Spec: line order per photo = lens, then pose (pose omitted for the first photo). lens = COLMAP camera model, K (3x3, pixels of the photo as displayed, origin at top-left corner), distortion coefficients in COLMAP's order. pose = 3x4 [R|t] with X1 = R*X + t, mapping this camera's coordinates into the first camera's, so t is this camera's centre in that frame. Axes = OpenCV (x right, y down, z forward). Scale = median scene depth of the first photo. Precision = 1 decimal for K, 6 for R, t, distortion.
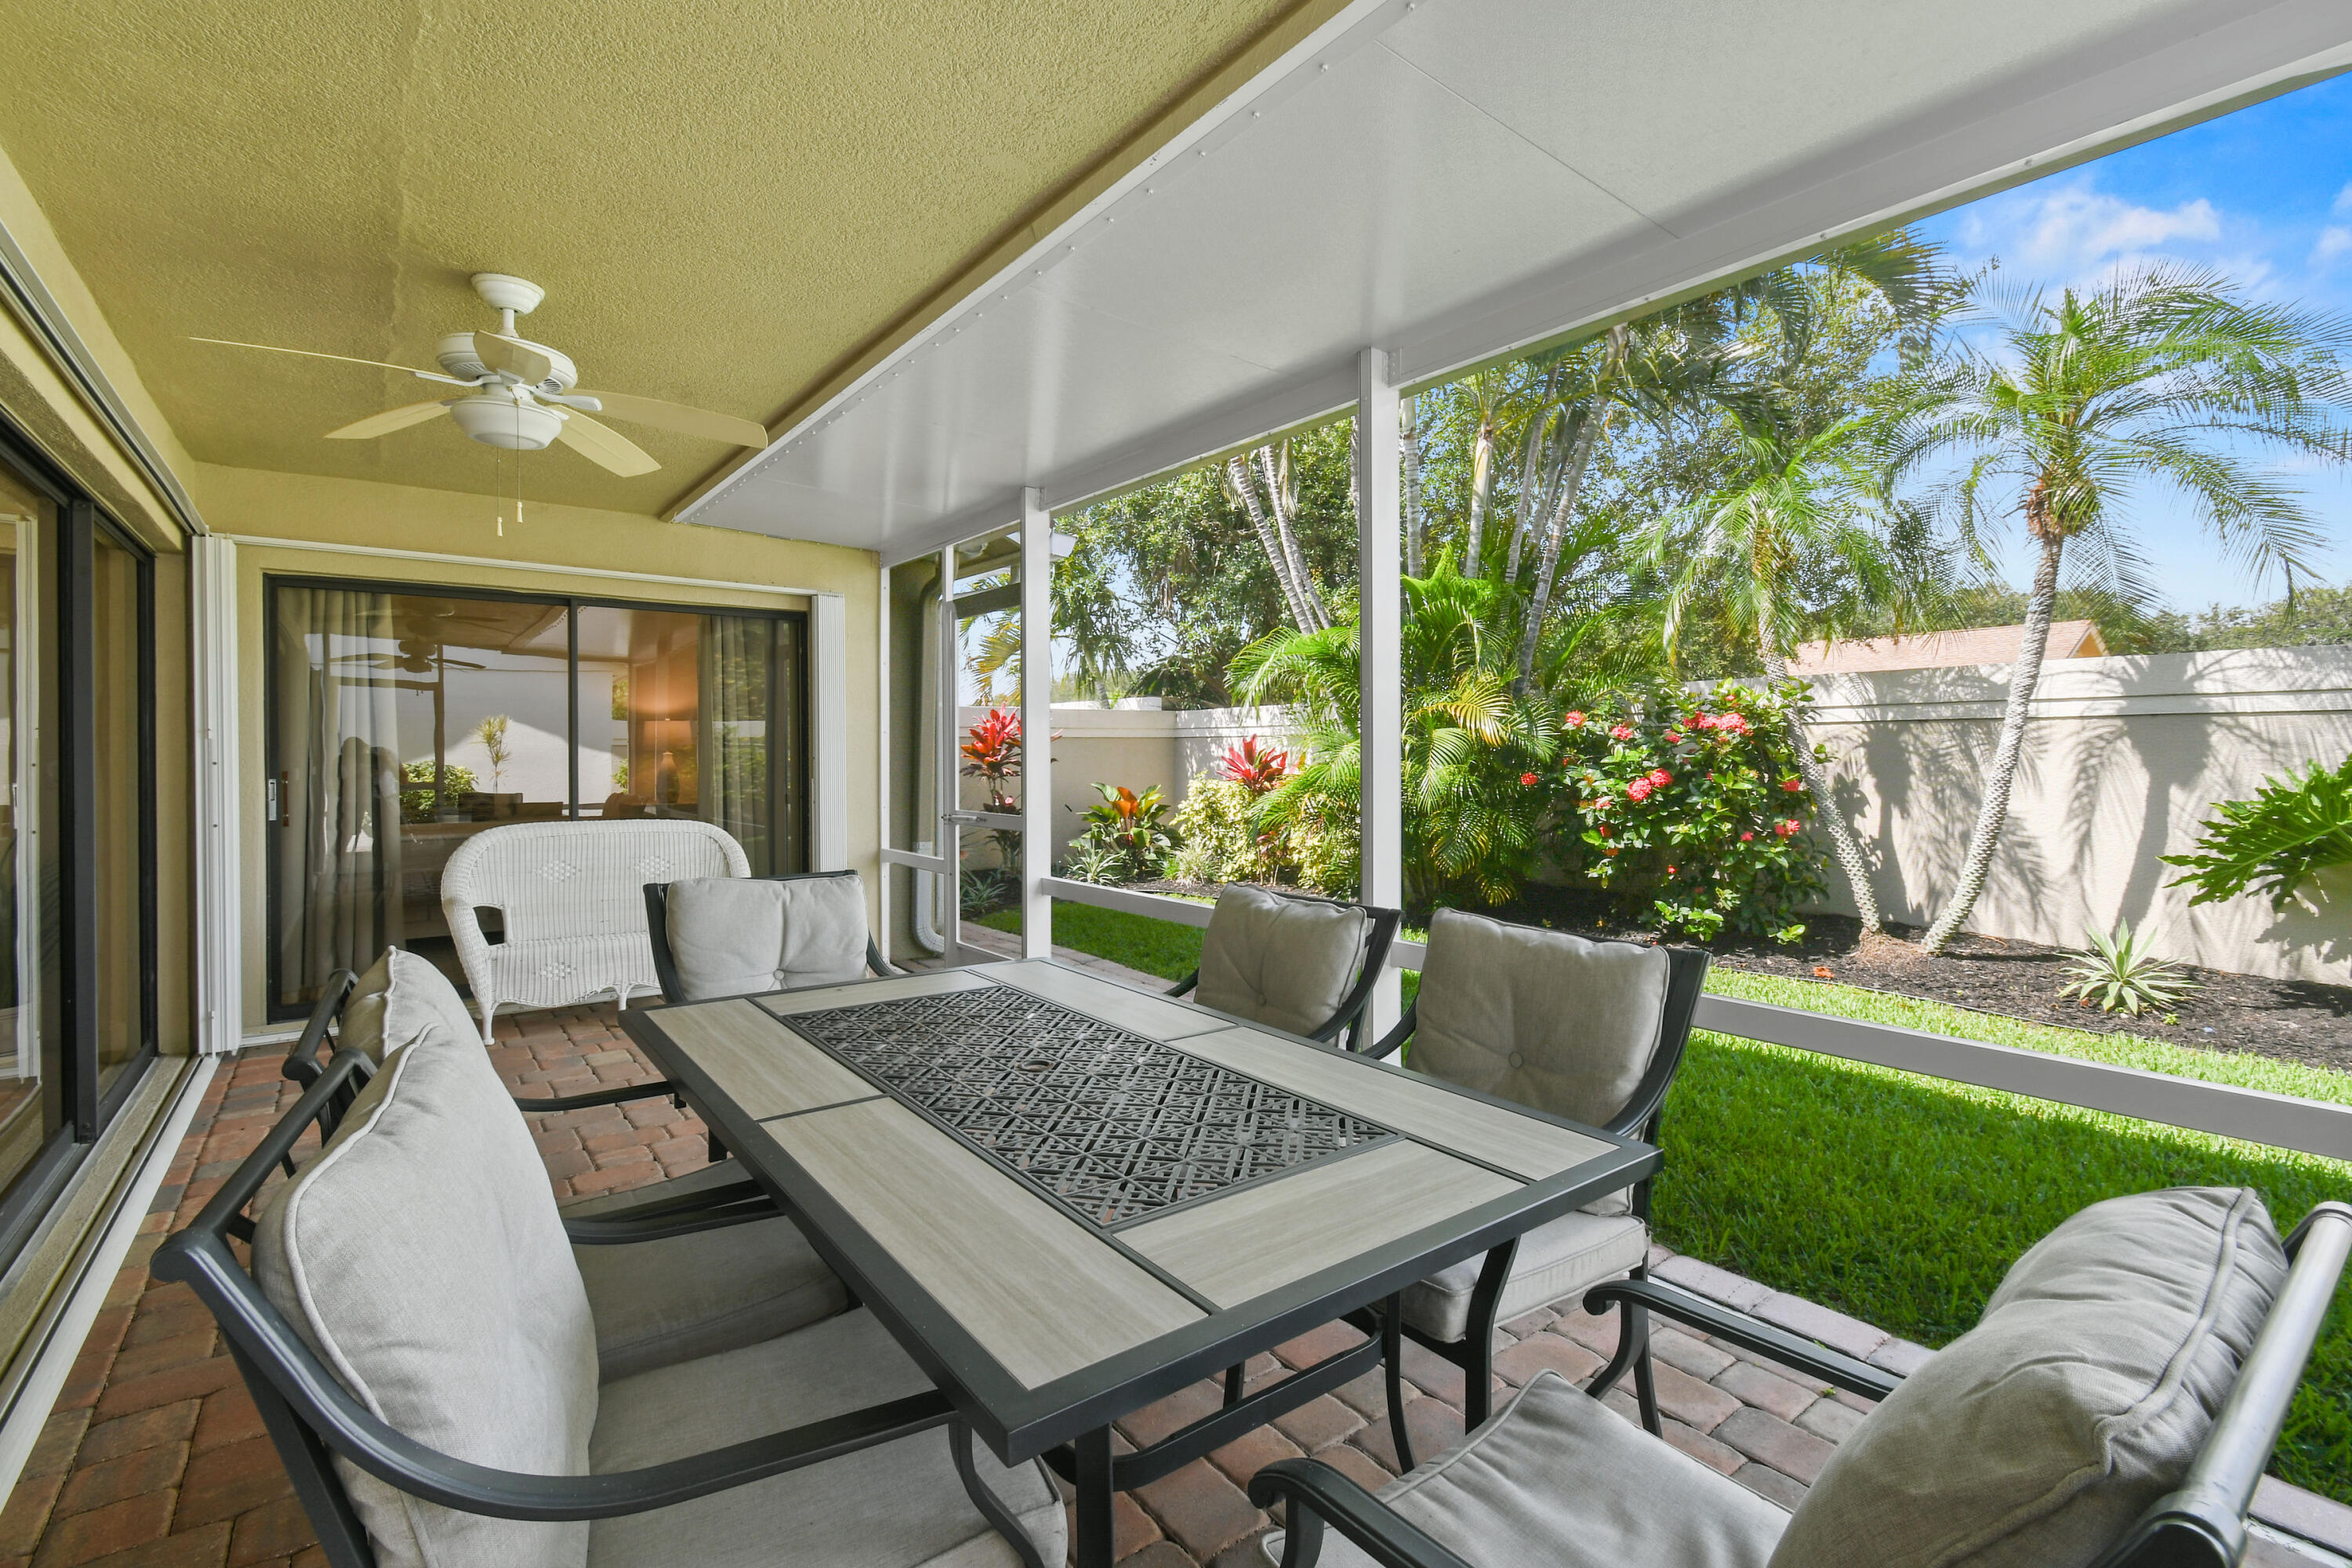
lens RADIAL K [[1048.0, 0, 1167.5], [0, 1048.0, 759.2], [0, 0, 1]] dist [0.000735, -0.006276]
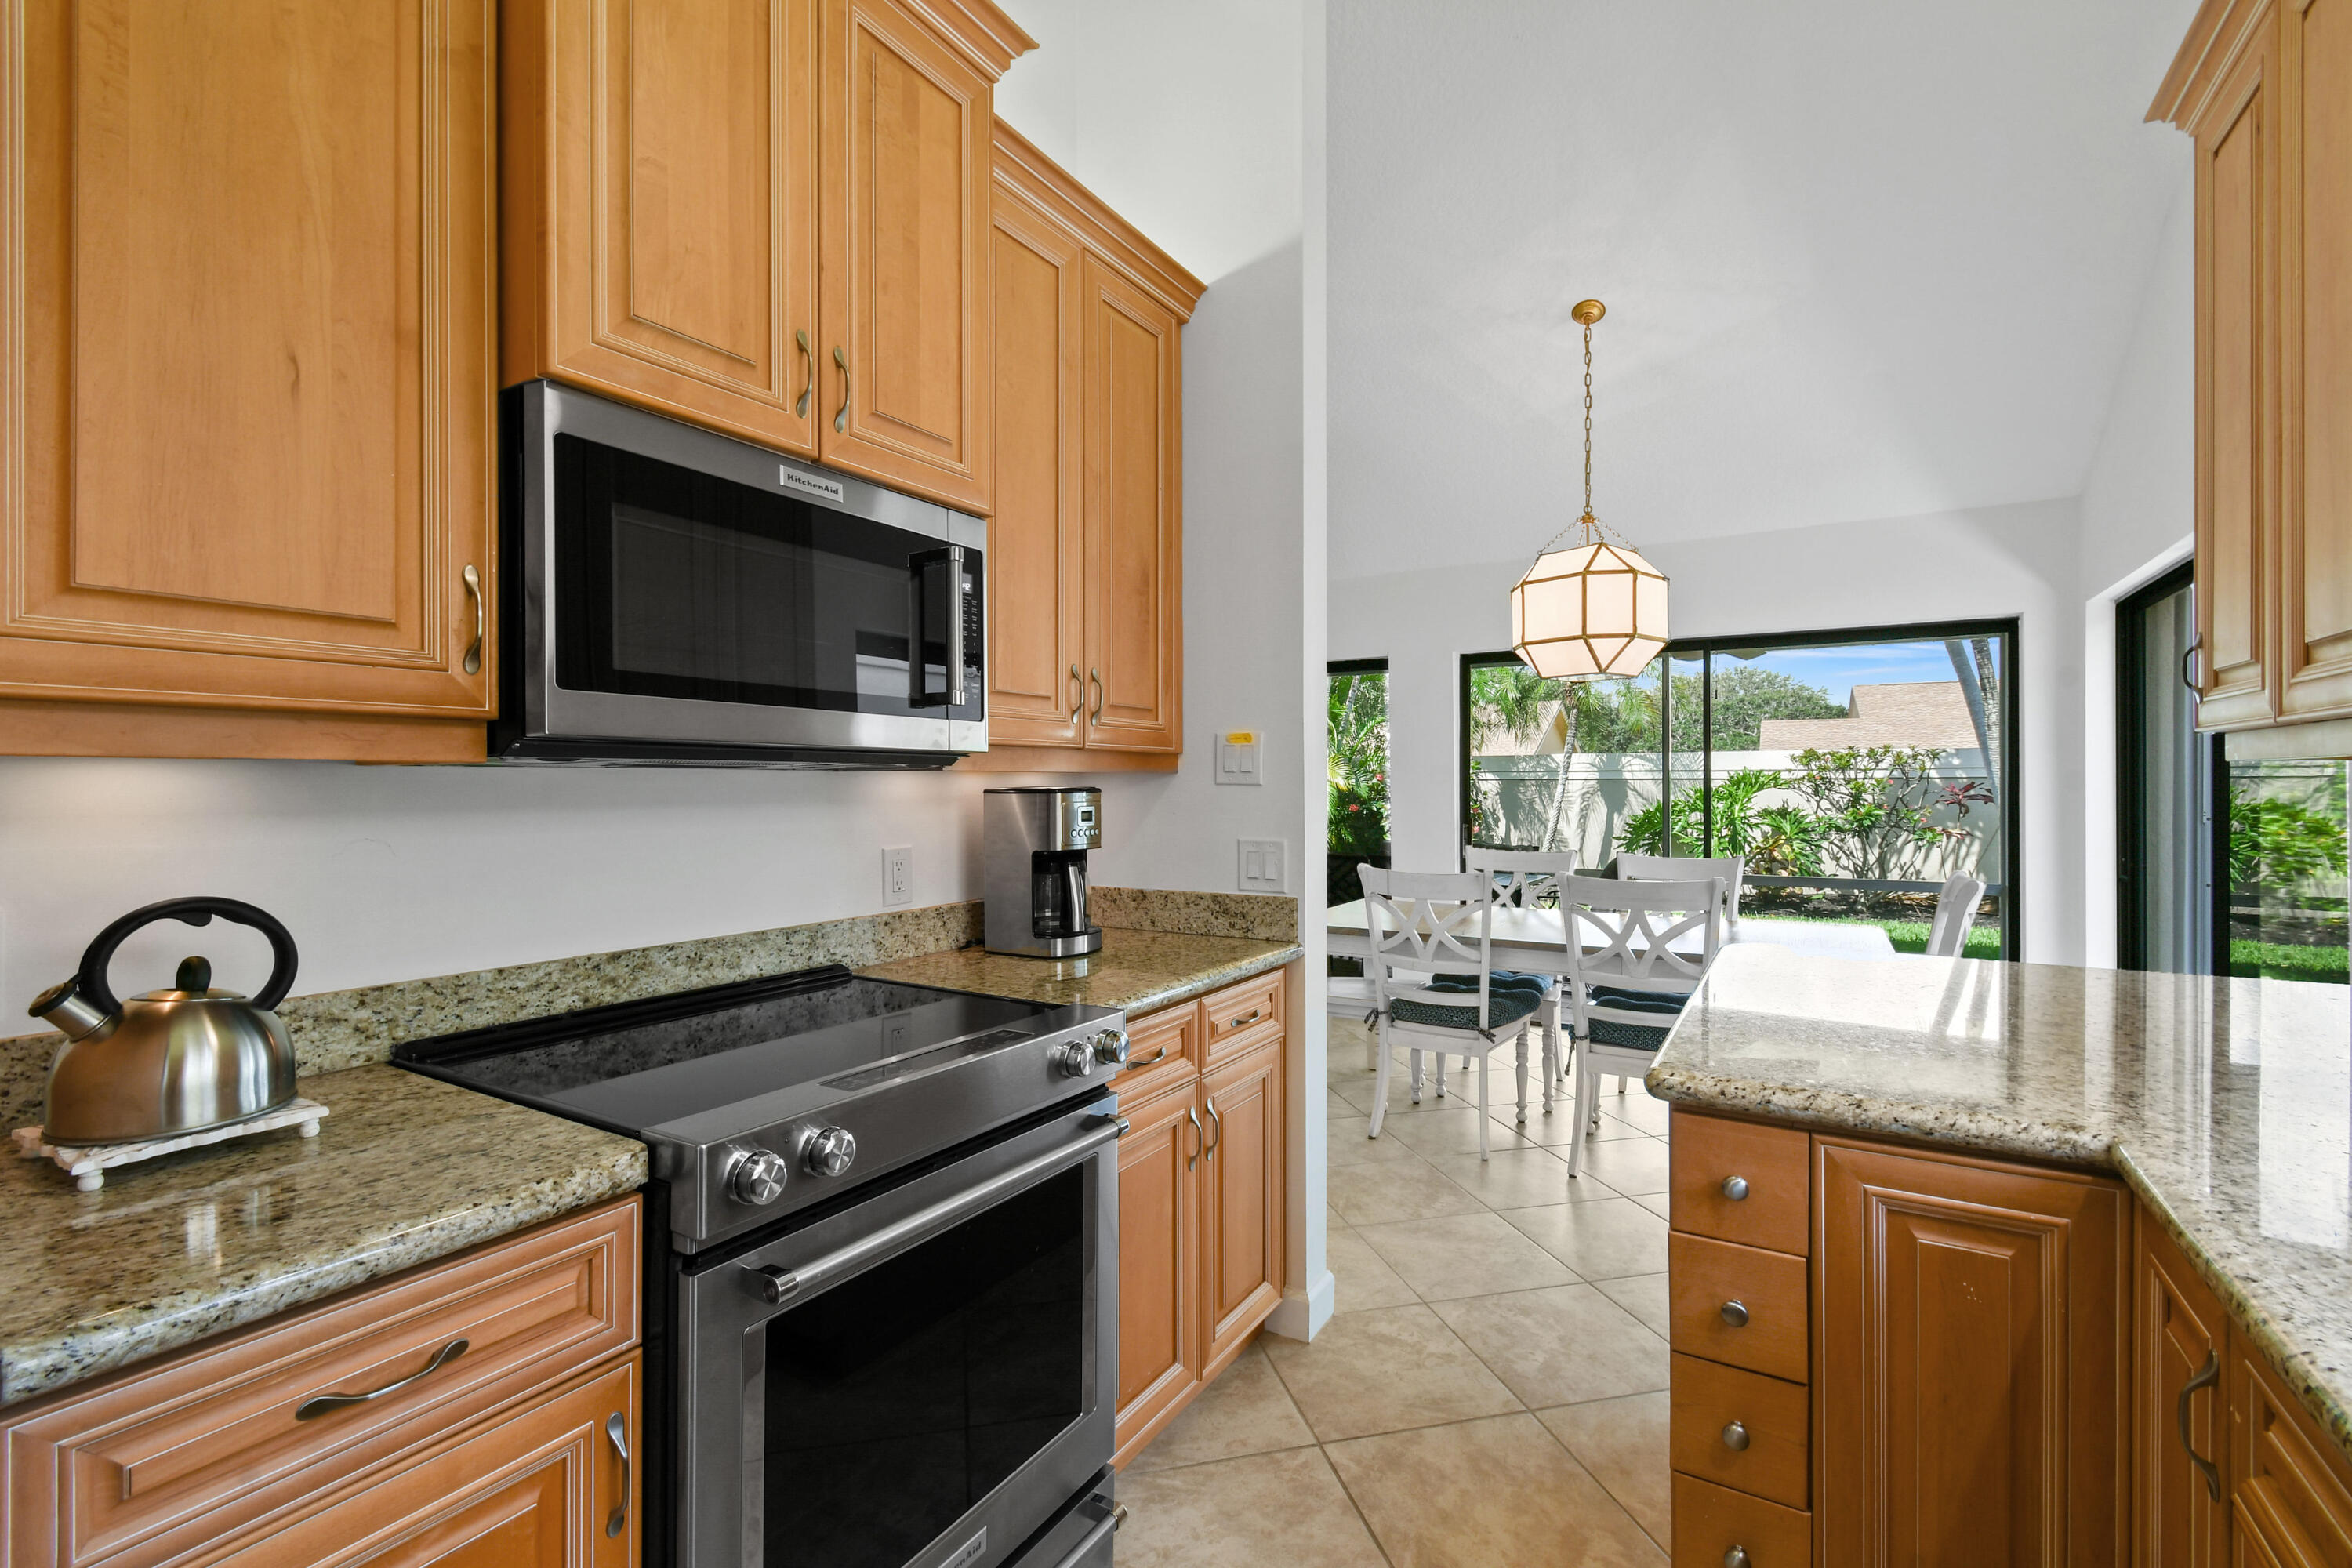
lens RADIAL K [[1041.2, 0, 1175.3], [0, 1041.2, 782.1], [0, 0, 1]] dist [0.012303, -0.005700]
pose [[0.931074, 0.003274, 0.364815, -0.724045], [-0.000181, 0.999964, -0.008514, -0.013425], [-0.364829, 0.007861, 0.931041, -0.734153]]
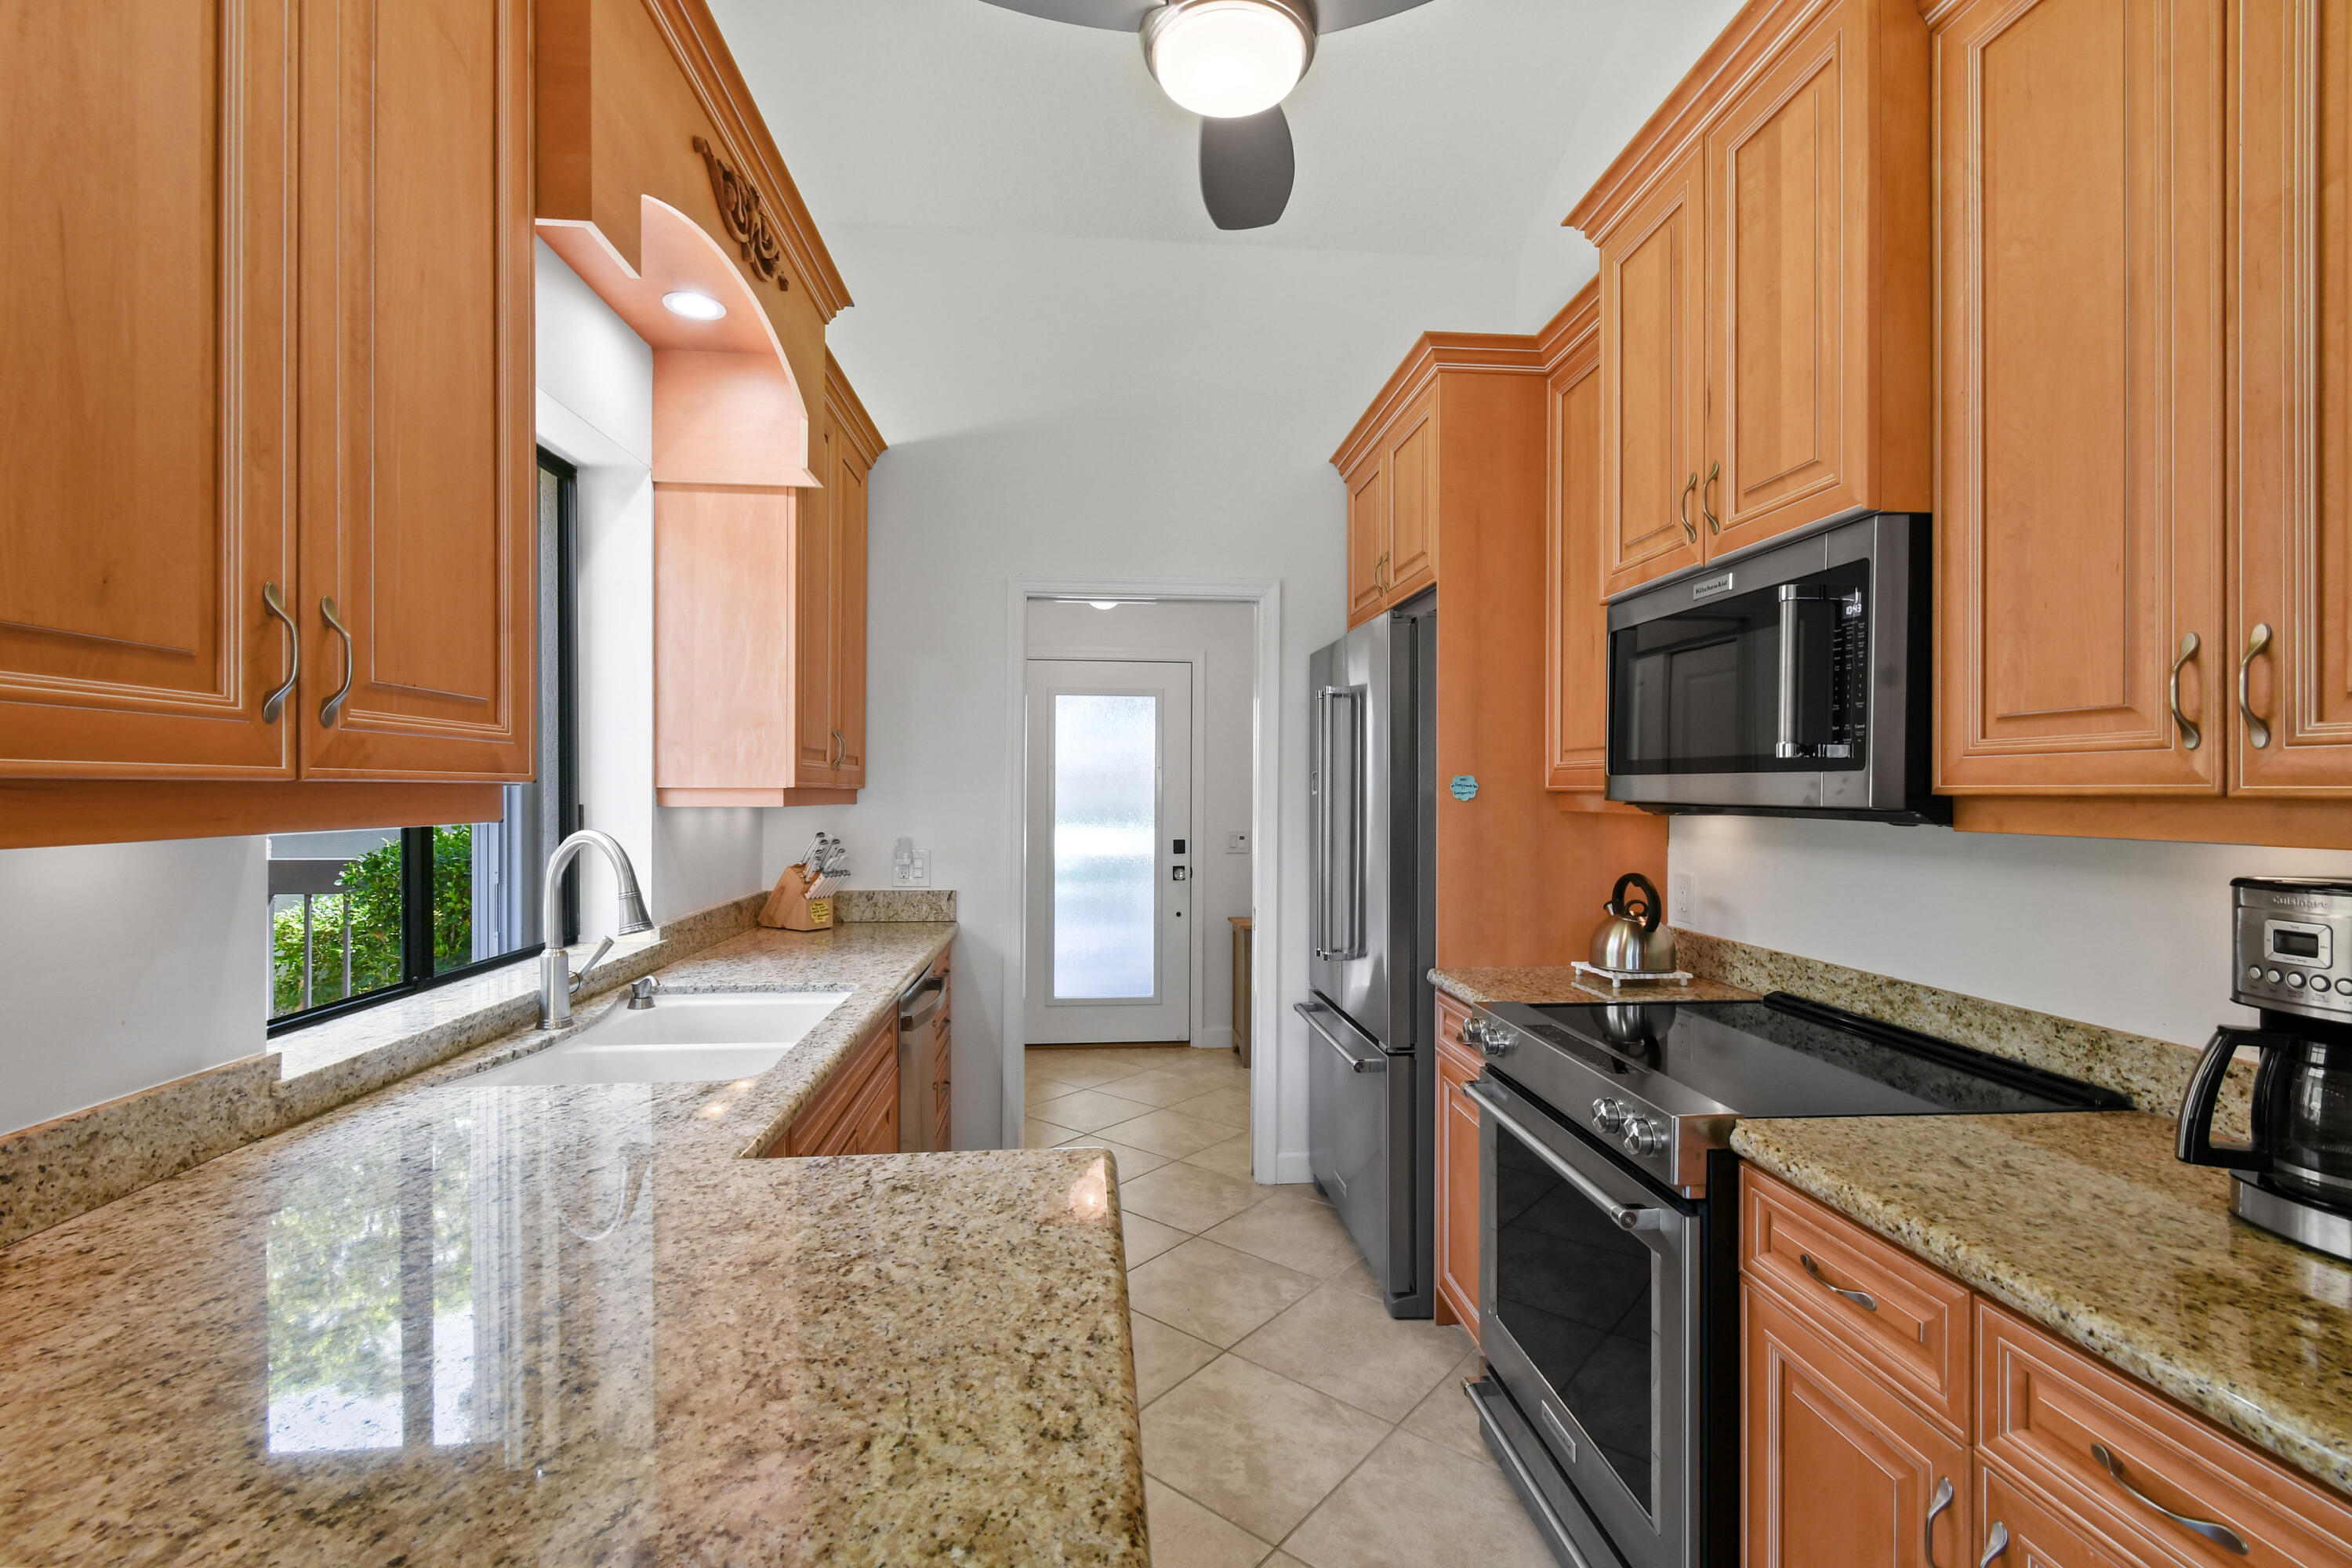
lens RADIAL K [[1036.5, 0, 1180.8], [0, 1036.5, 779.4], [0, 0, 1]] dist [0.012439, -0.006205]
pose [[-0.523602, -0.004766, -0.851950, -0.418228], [-0.006121, 0.999980, -0.001833, -0.027904], [0.851941, 0.004255, -0.523621, -0.477183]]
